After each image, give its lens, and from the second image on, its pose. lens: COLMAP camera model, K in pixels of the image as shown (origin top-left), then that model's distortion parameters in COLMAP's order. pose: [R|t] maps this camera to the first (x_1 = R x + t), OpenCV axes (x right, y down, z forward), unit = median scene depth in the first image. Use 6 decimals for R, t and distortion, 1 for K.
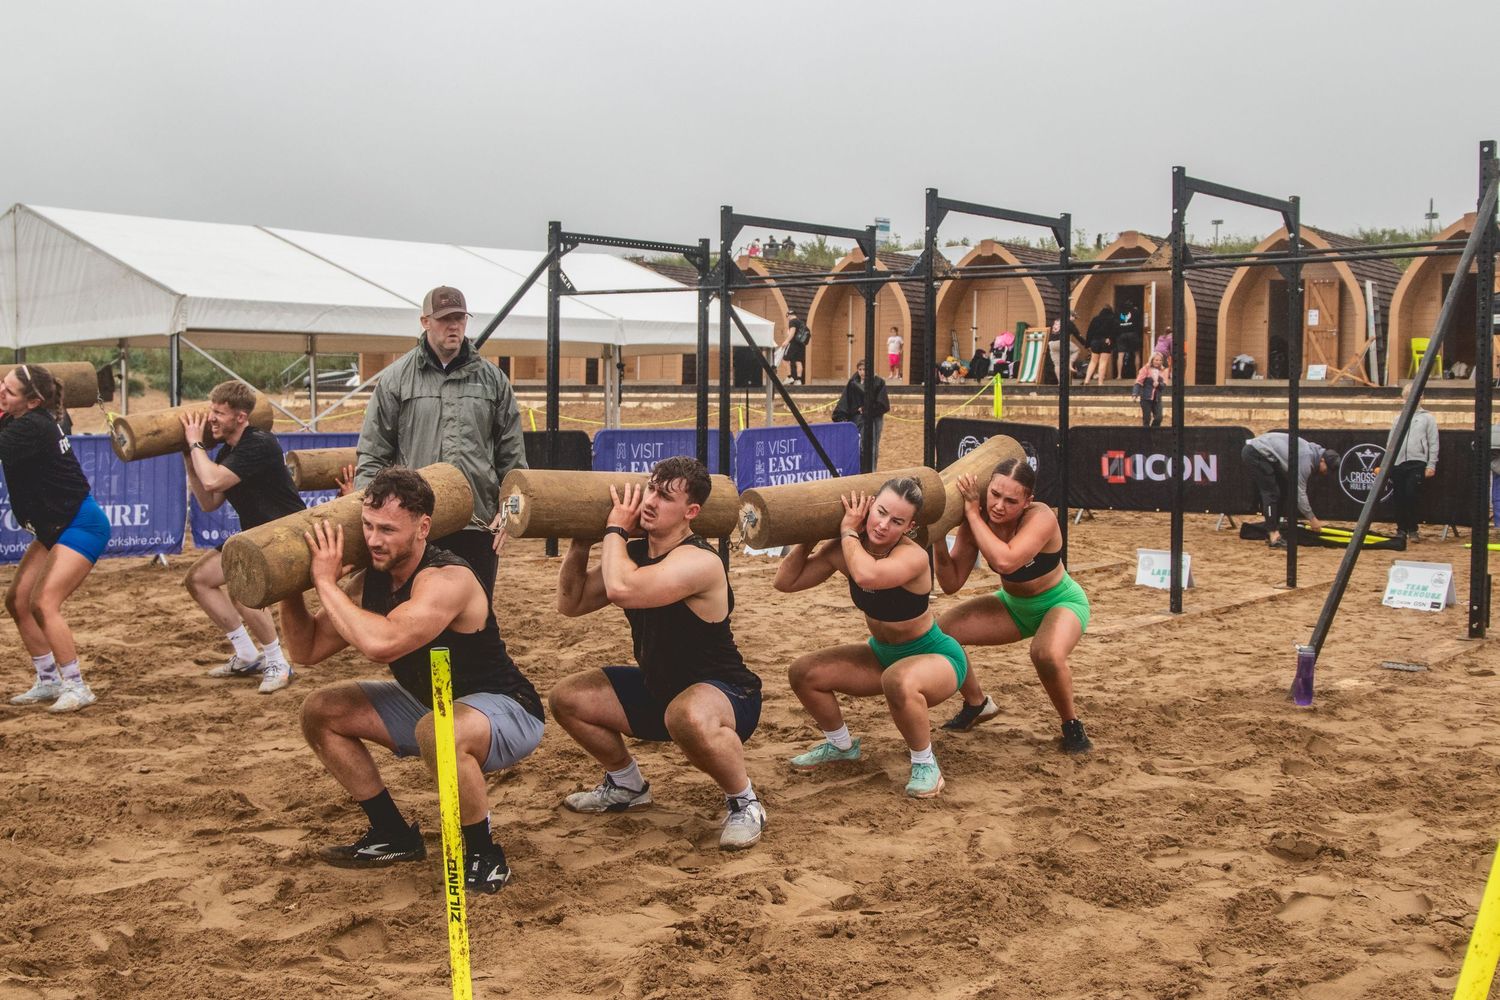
lens RADIAL K [[1740.3, 0, 738.0], [0, 1740.3, 512.3], [0, 0, 1]] dist [-0.086170, 0.000000]
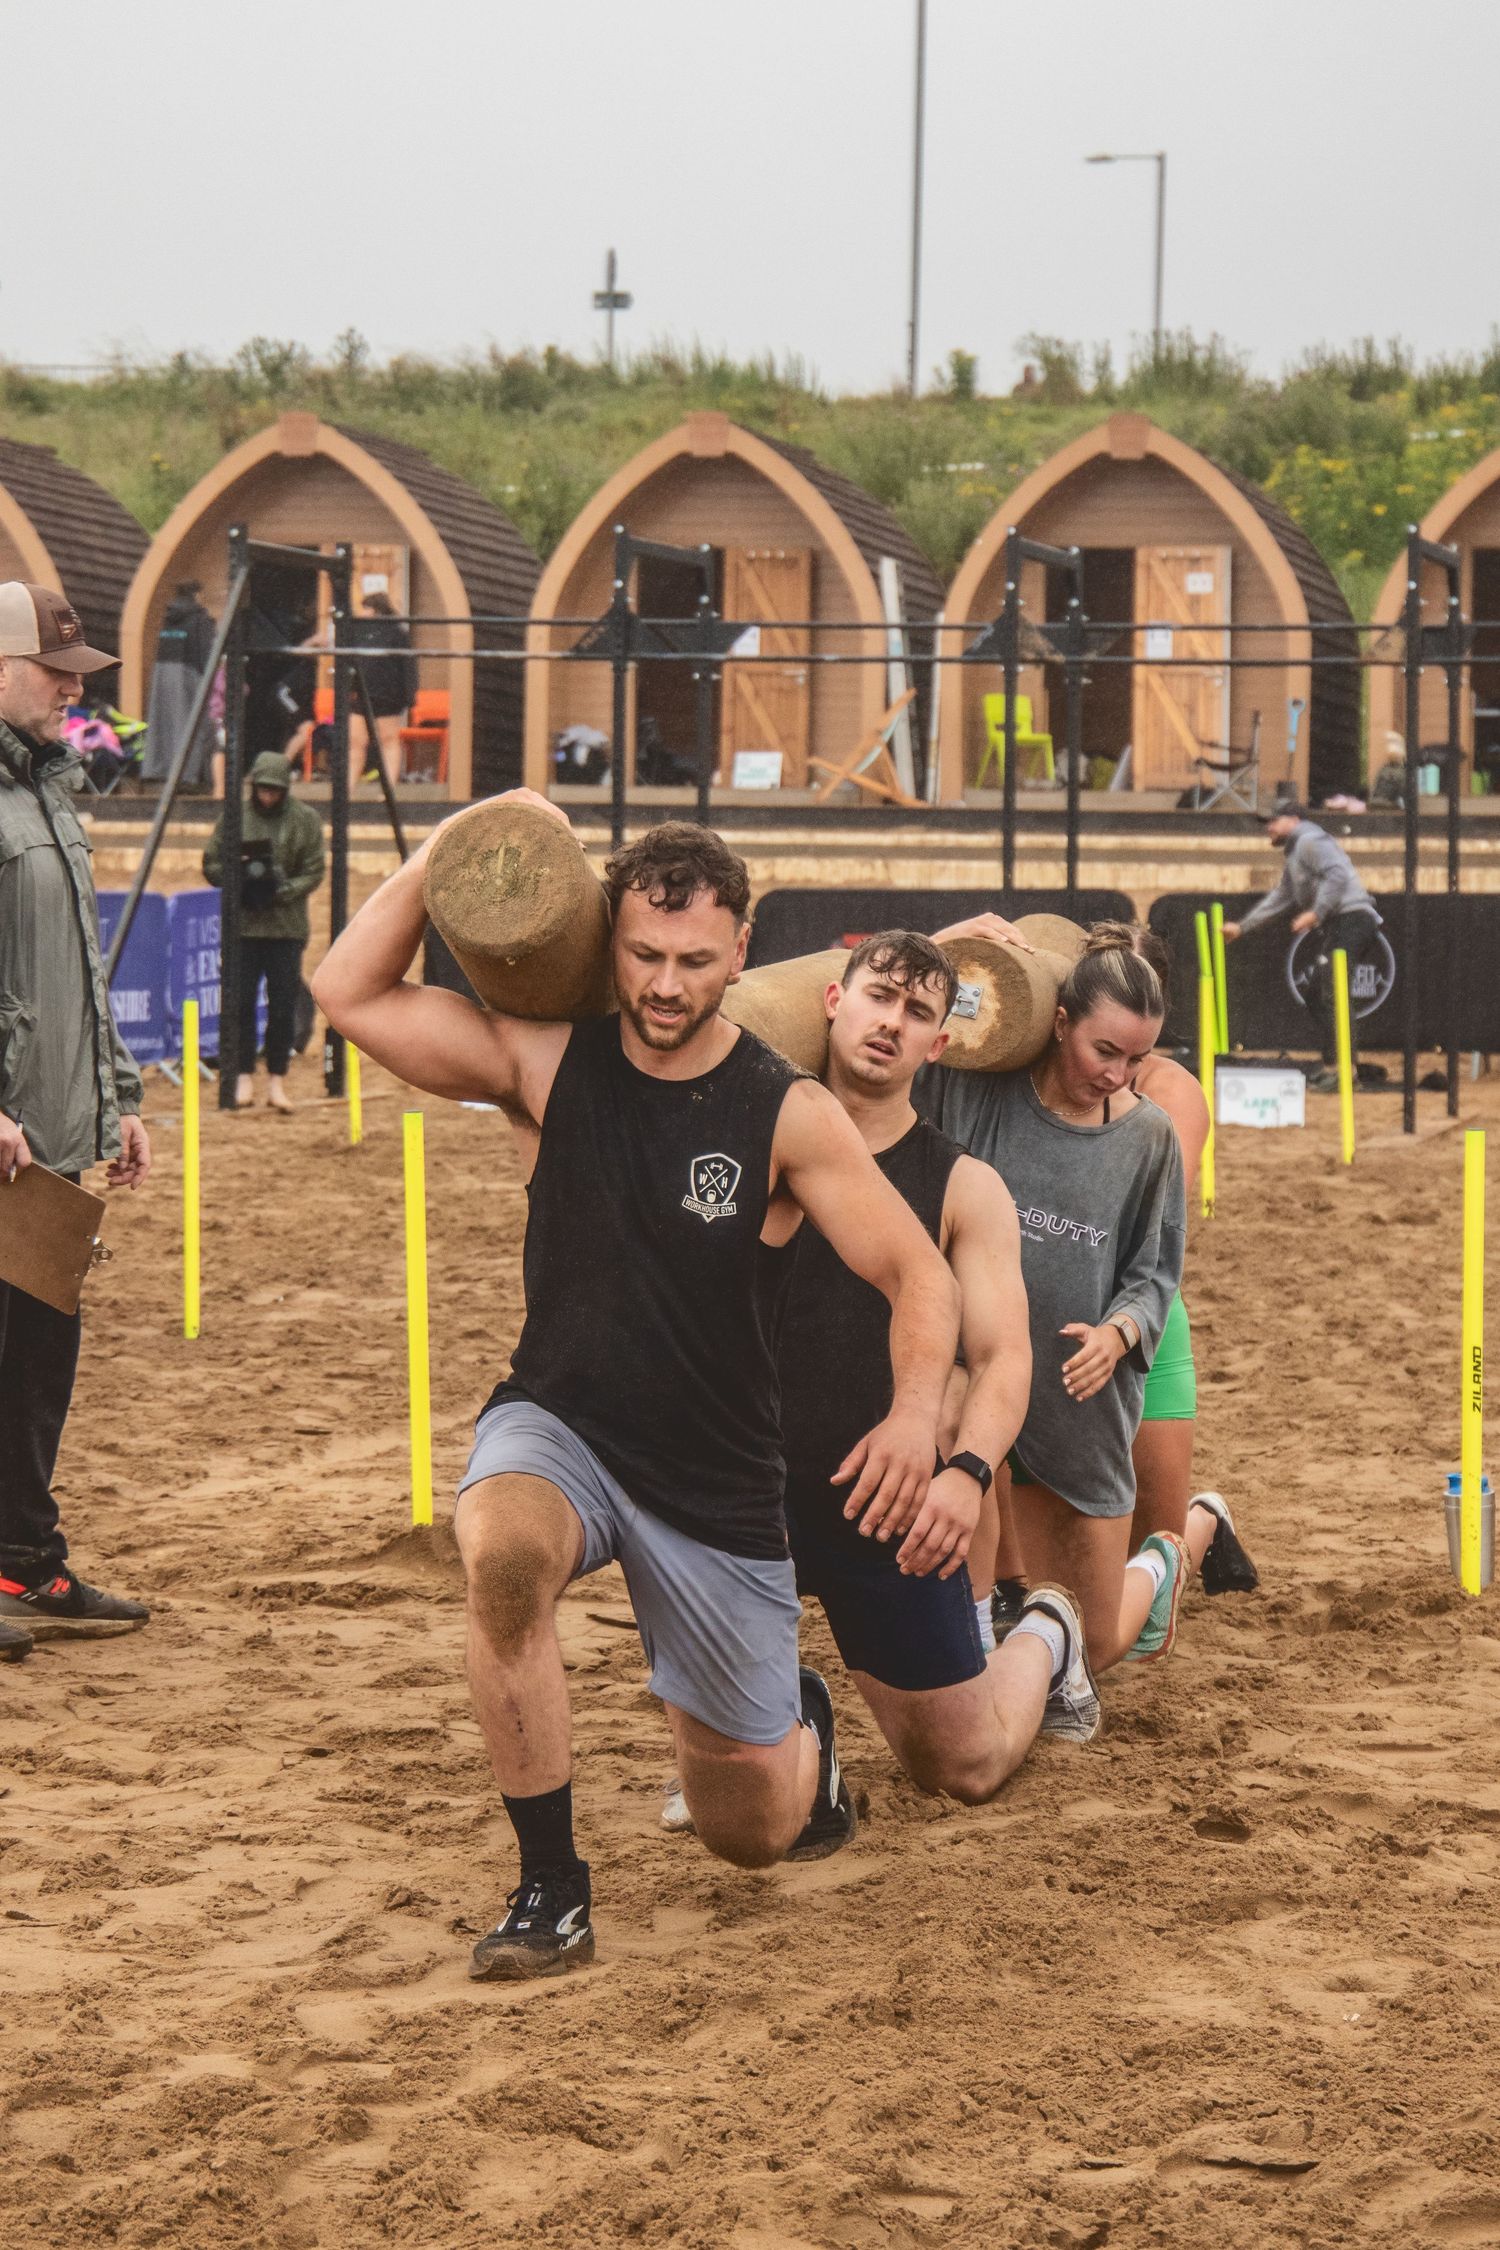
lens RADIAL K [[6625.9, 0, 733.6], [0, 6625.9, 1115.1], [0, 0, 1]] dist [0.179919, 0.000000]
pose [[0.889574, -0.013509, 0.456591, -0.837668], [0.023169, 0.999610, -0.015564, 0.057074], [-0.456203, 0.024424, 0.889541, -0.890613]]
